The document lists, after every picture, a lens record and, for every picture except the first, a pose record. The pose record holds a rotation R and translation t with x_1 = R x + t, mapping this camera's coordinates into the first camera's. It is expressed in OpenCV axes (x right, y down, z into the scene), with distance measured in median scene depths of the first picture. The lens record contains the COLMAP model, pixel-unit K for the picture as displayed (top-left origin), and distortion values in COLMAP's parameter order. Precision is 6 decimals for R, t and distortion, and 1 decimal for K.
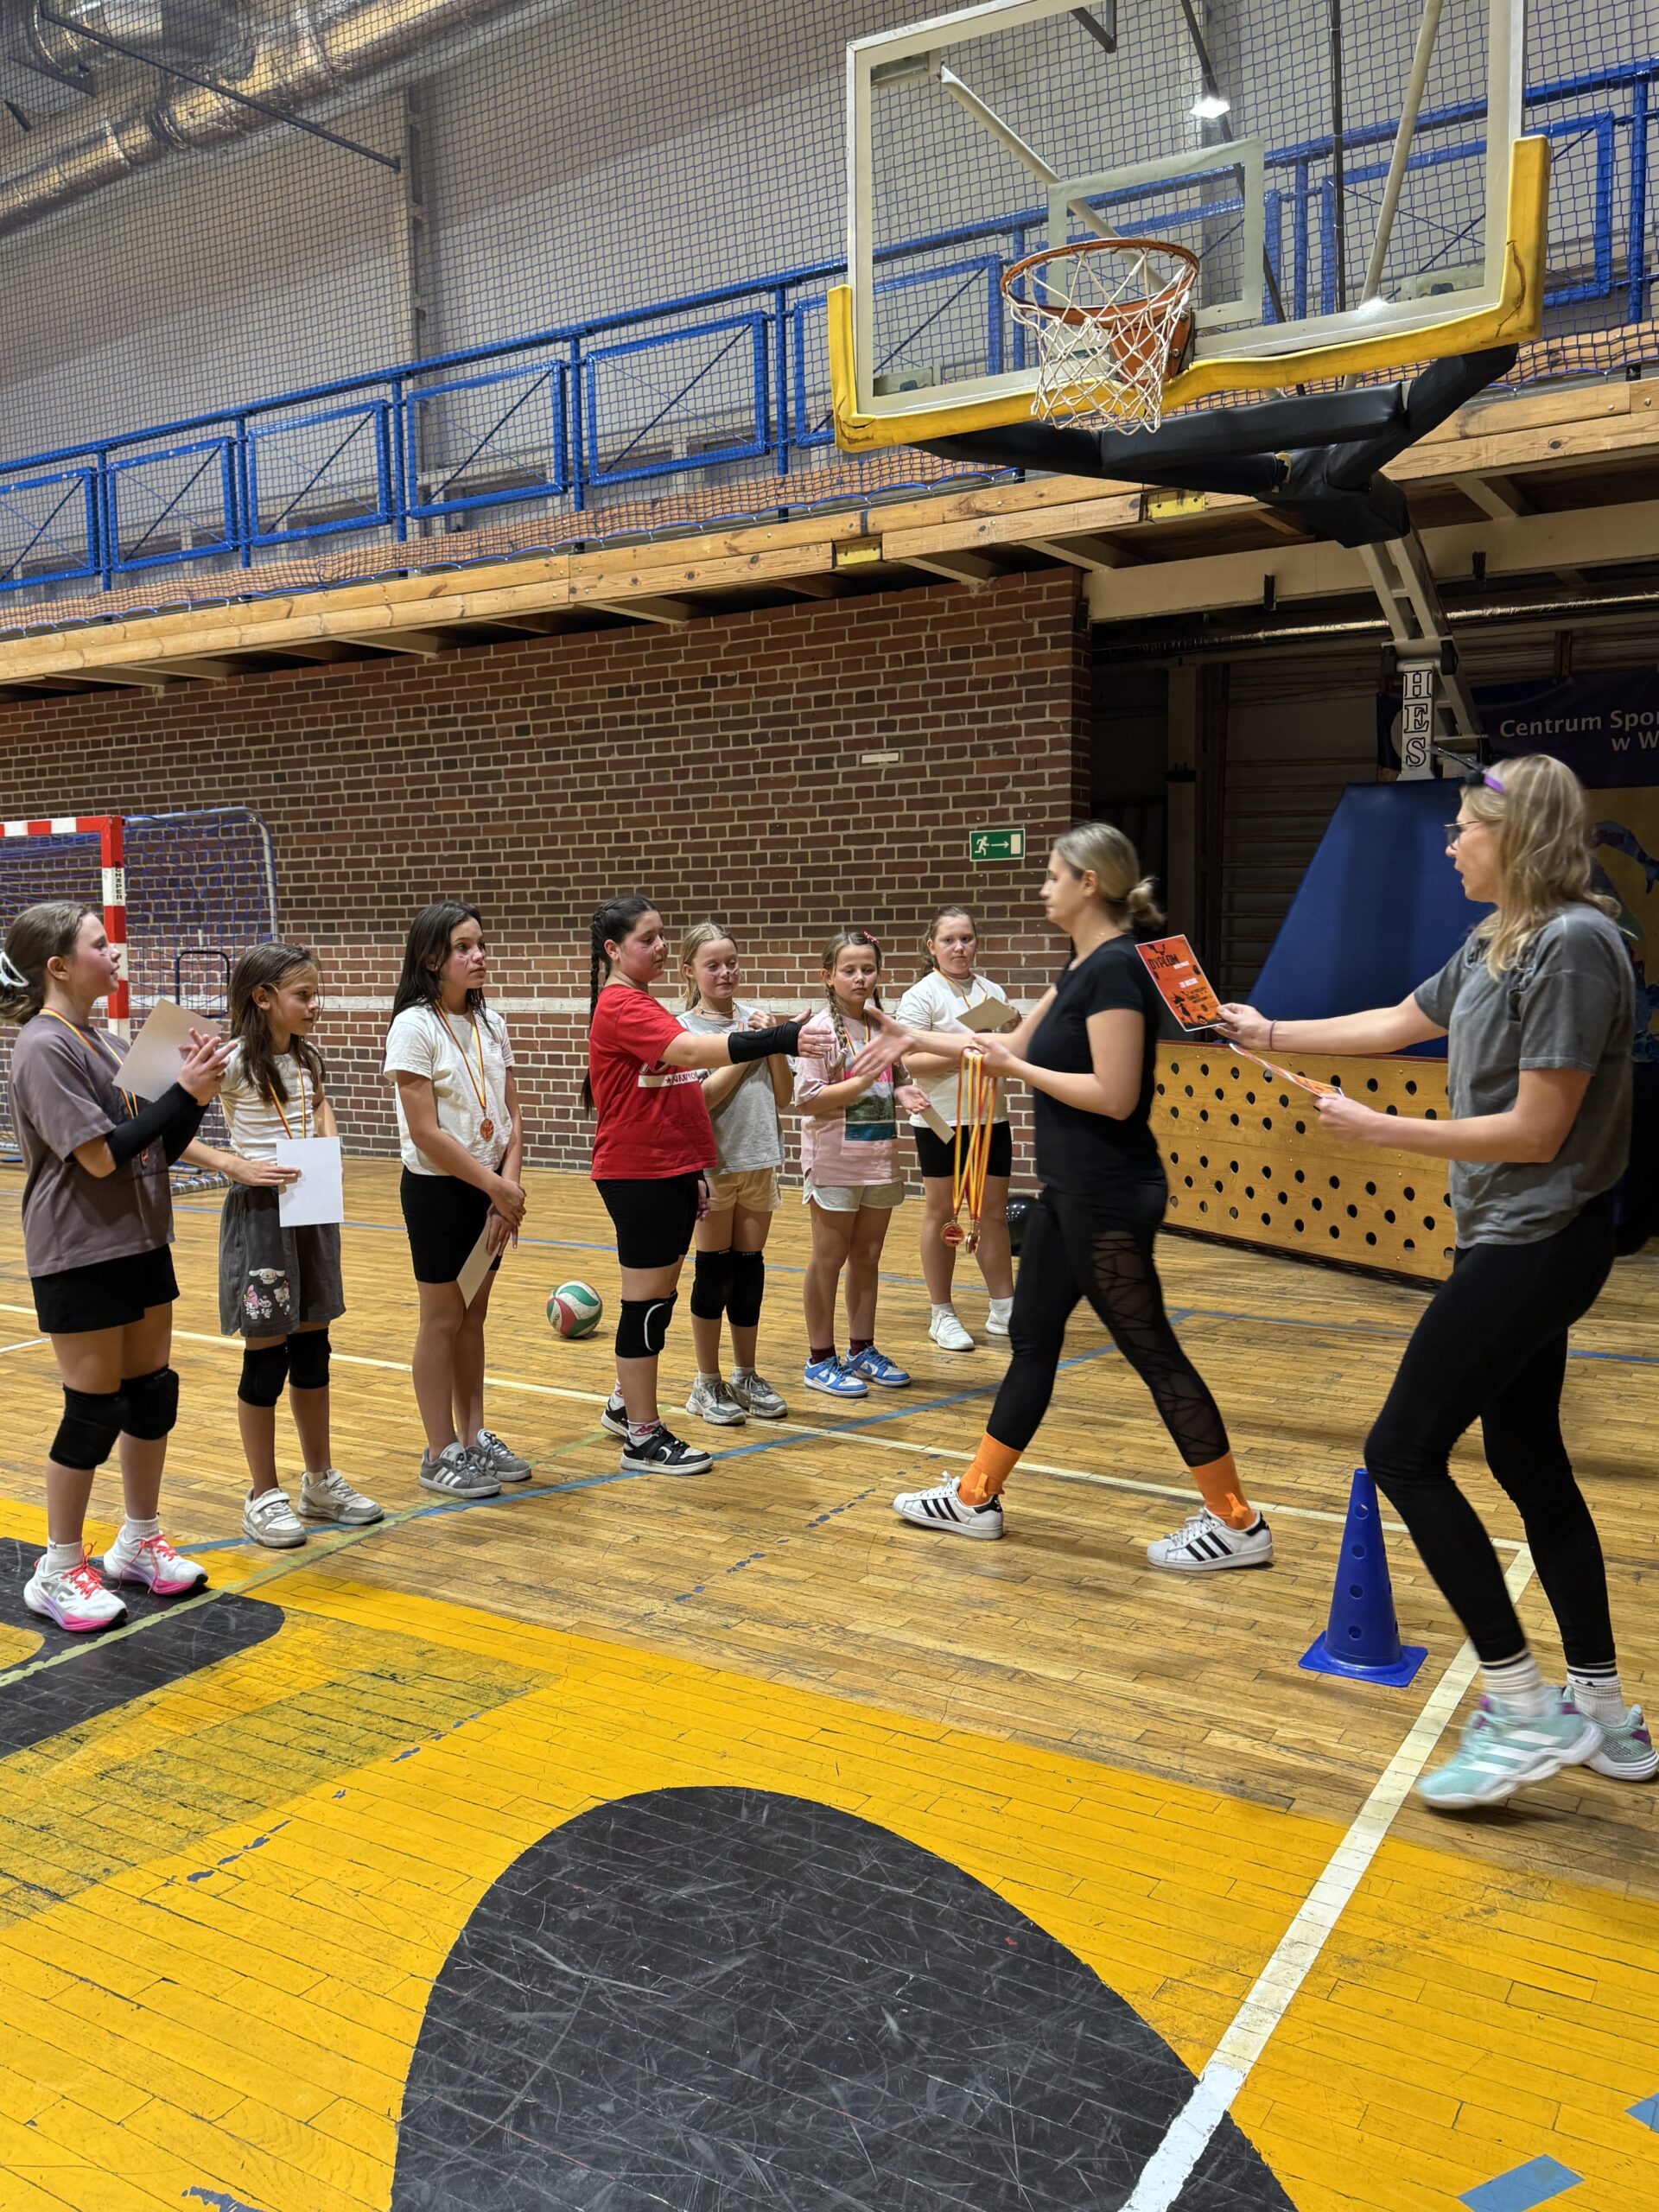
lens RADIAL K [[1809.6, 0, 761.8], [0, 1809.6, 1076.3], [0, 0, 1]] dist [0.090962, -0.149765]
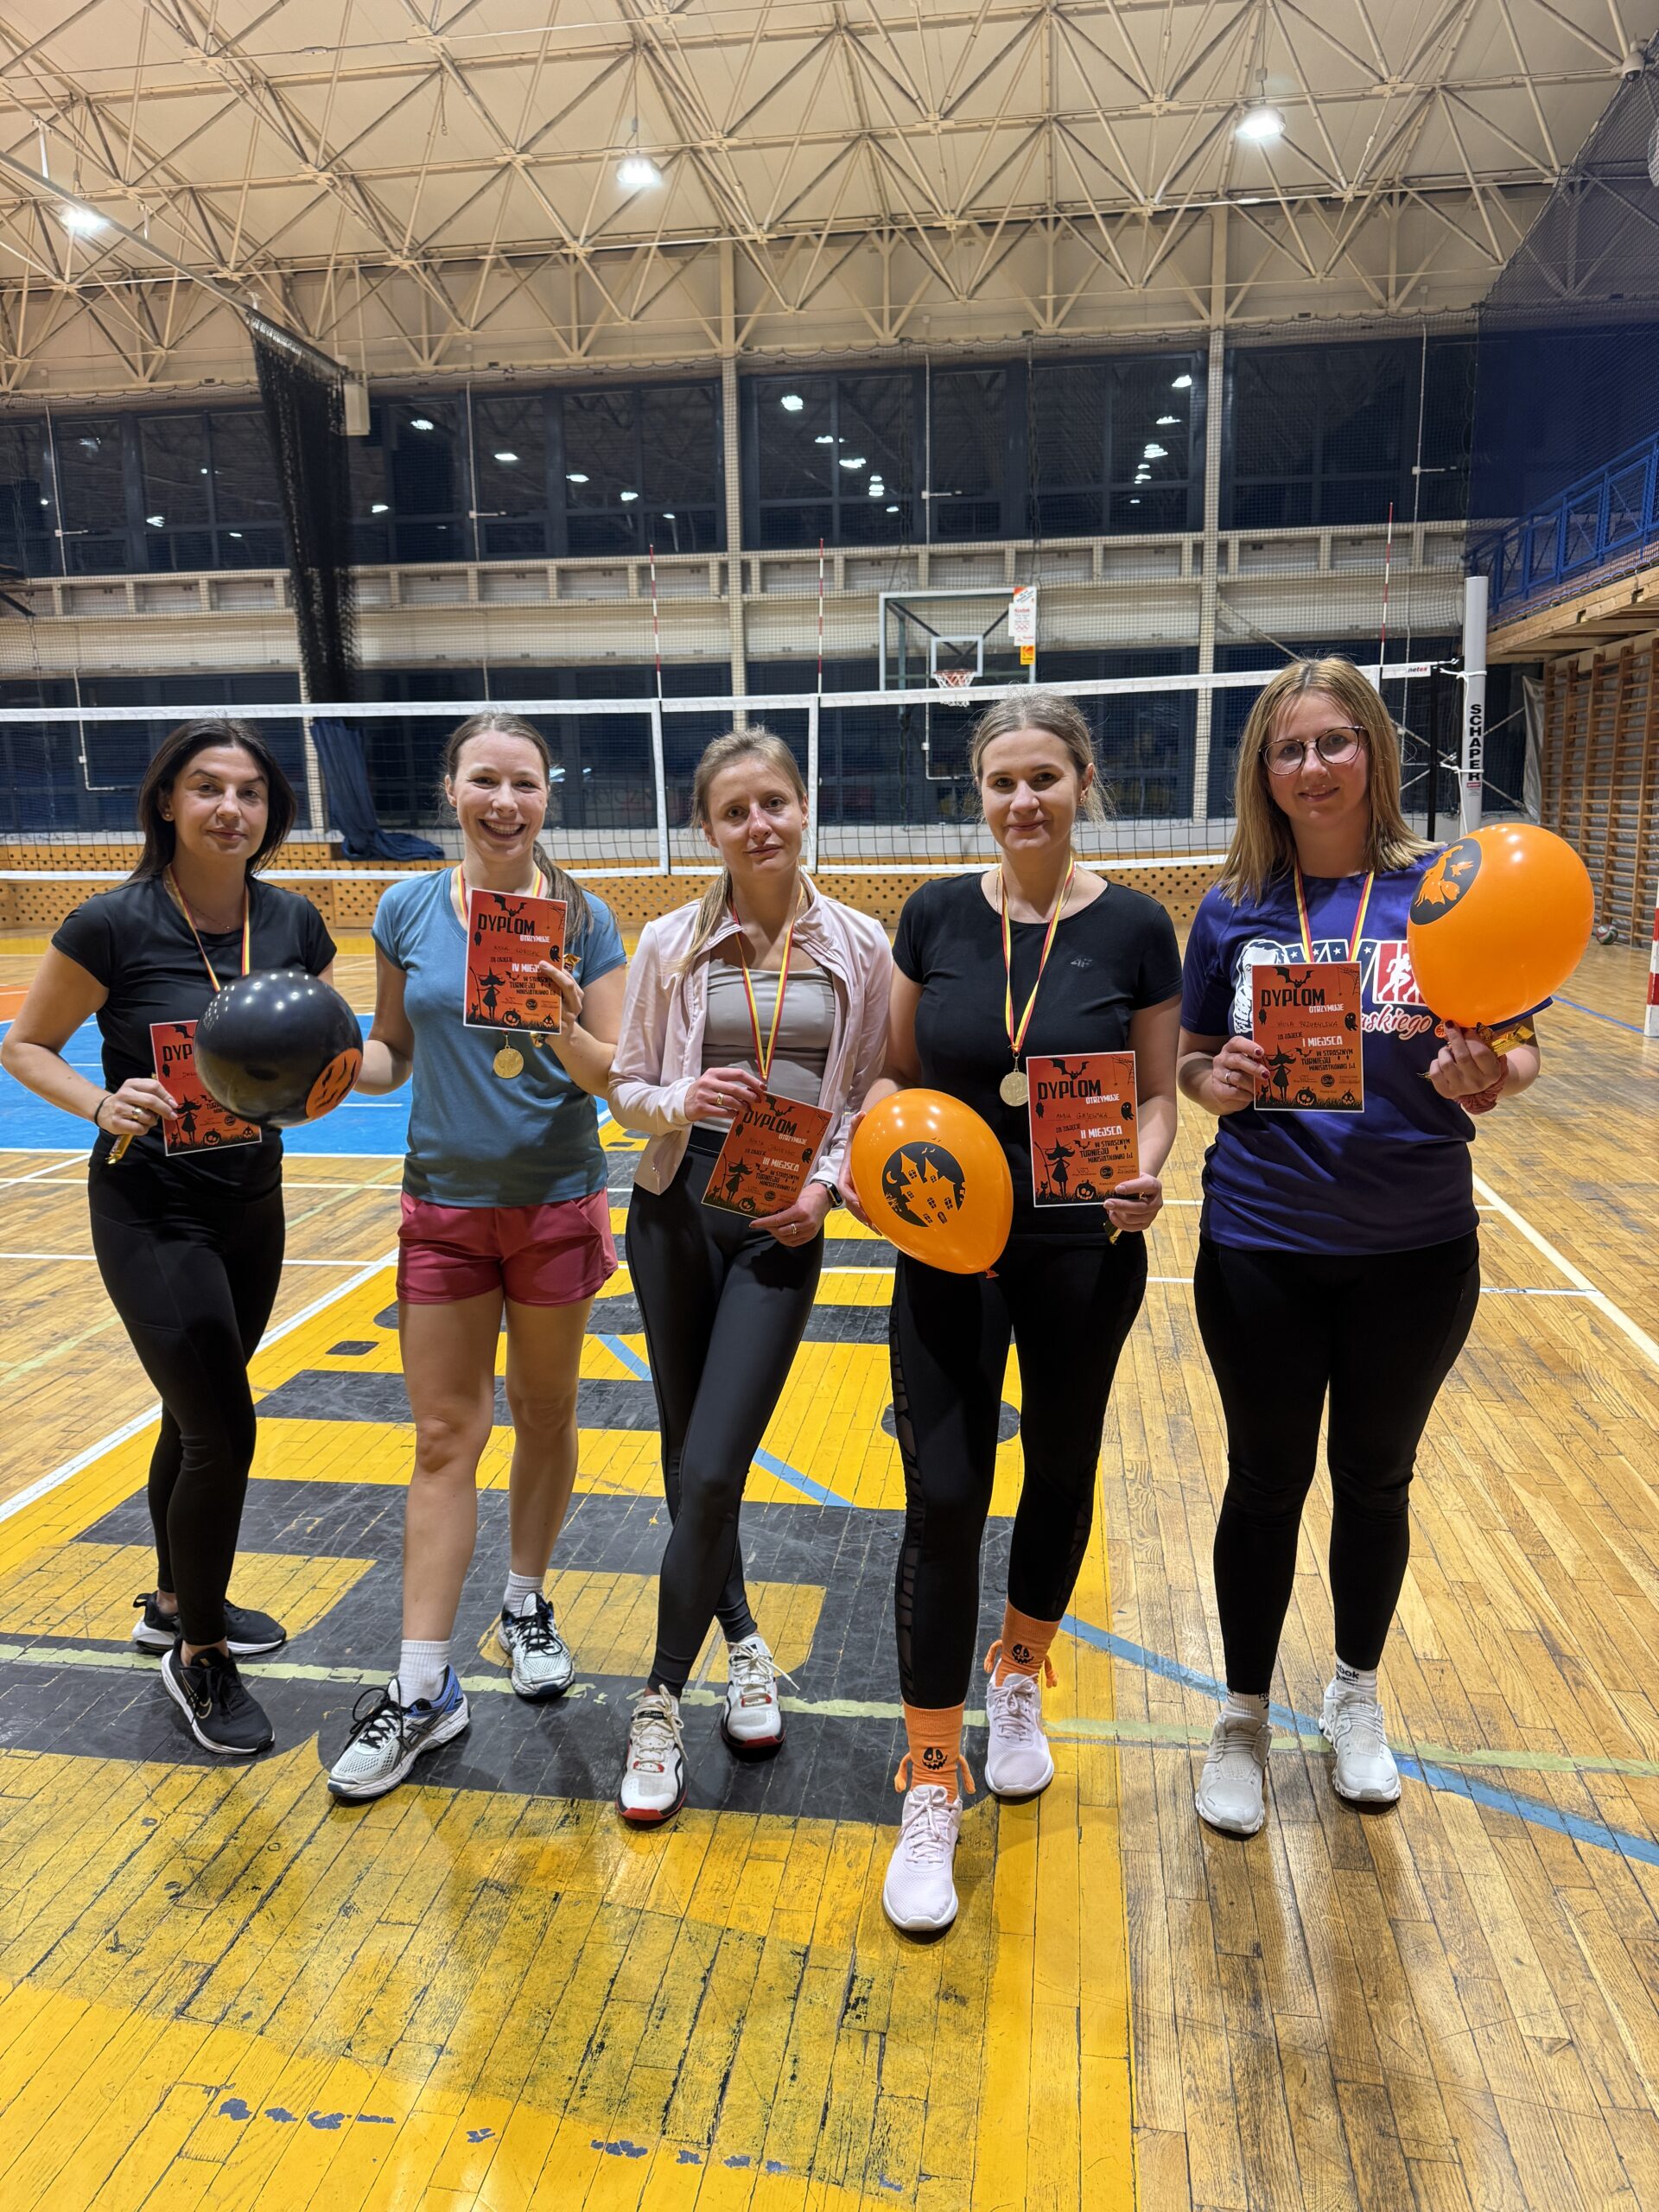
lens RADIAL K [[1565.5, 0, 820.9], [0, 1565.5, 1119.3], [0, 0, 1]] dist [0.034161, -0.050173]
pose [[0.397814, 0.192059, -0.897139, 0.090192], [-0.067741, 0.981323, 0.180043, -0.031996], [0.914962, -0.010851, 0.403394, 0.285647]]
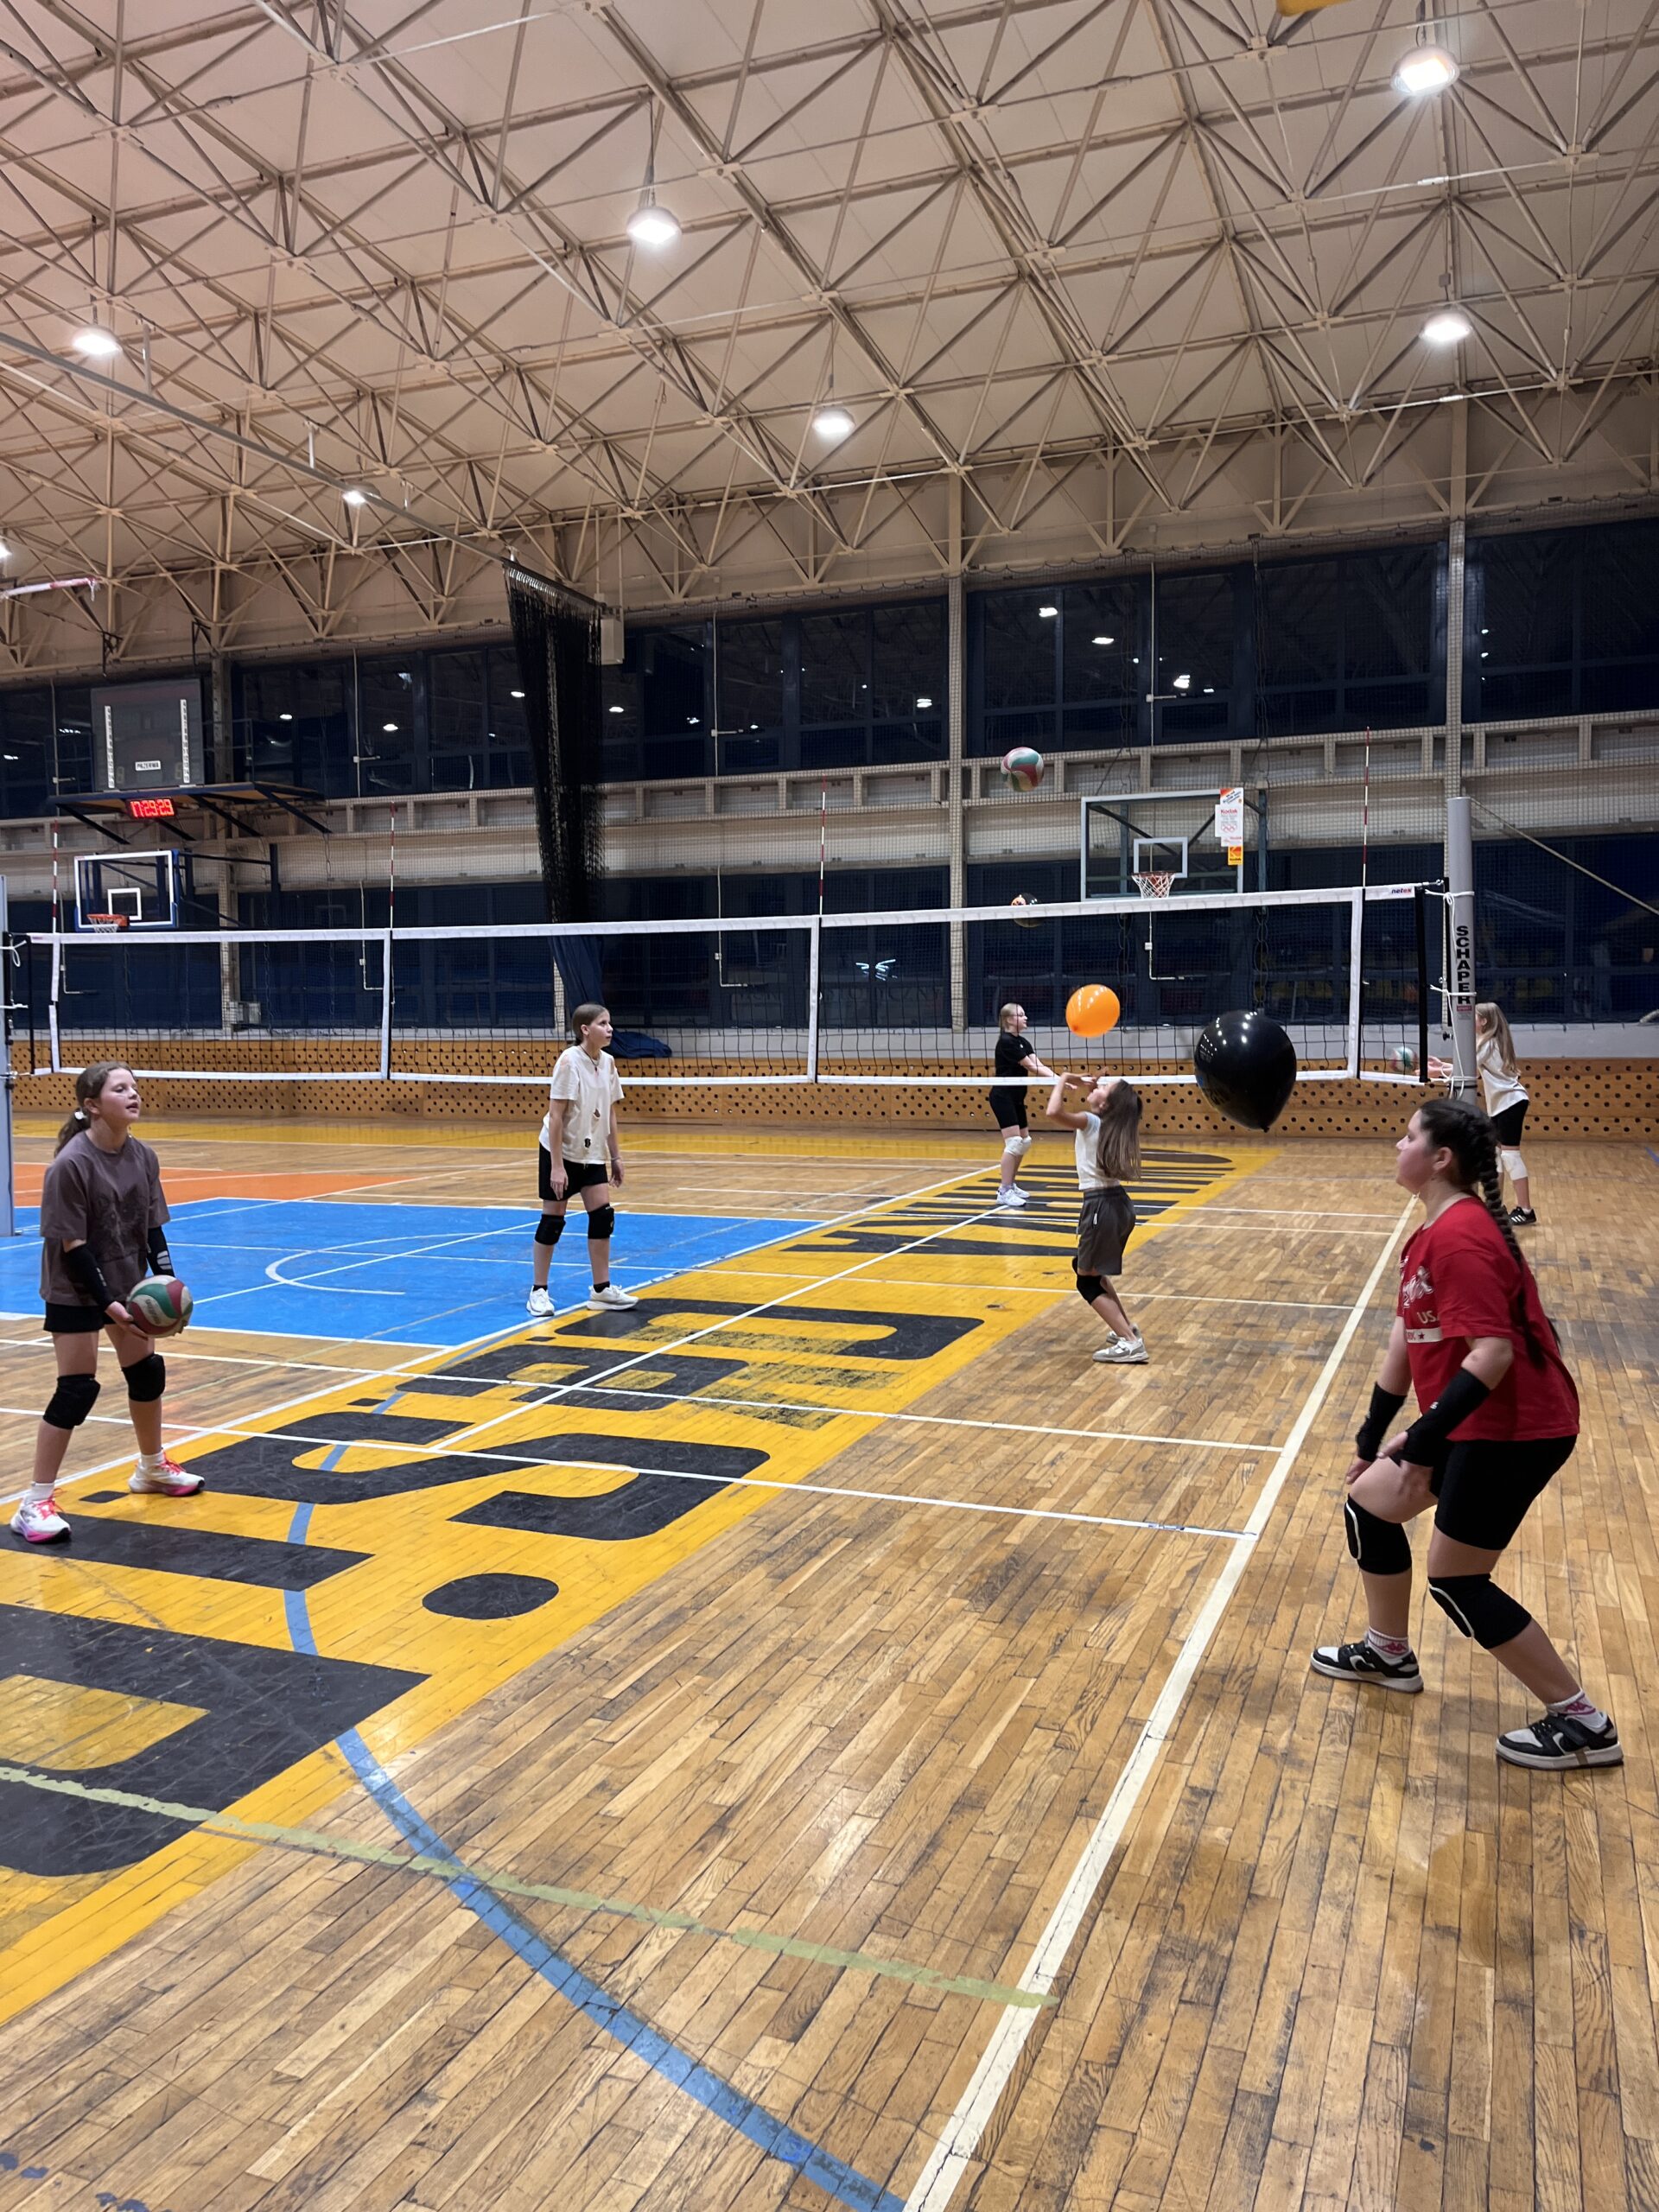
lens RADIAL K [[1675.3, 0, 801.4], [0, 1675.3, 1103.3], [0, 0, 1]] dist [0.057467, -0.086110]
pose [[0.167090, 0.076512, -0.982968, 0.235680], [-0.073851, 0.995155, 0.064907, -0.063311], [0.983172, 0.061748, 0.171930, 0.477421]]
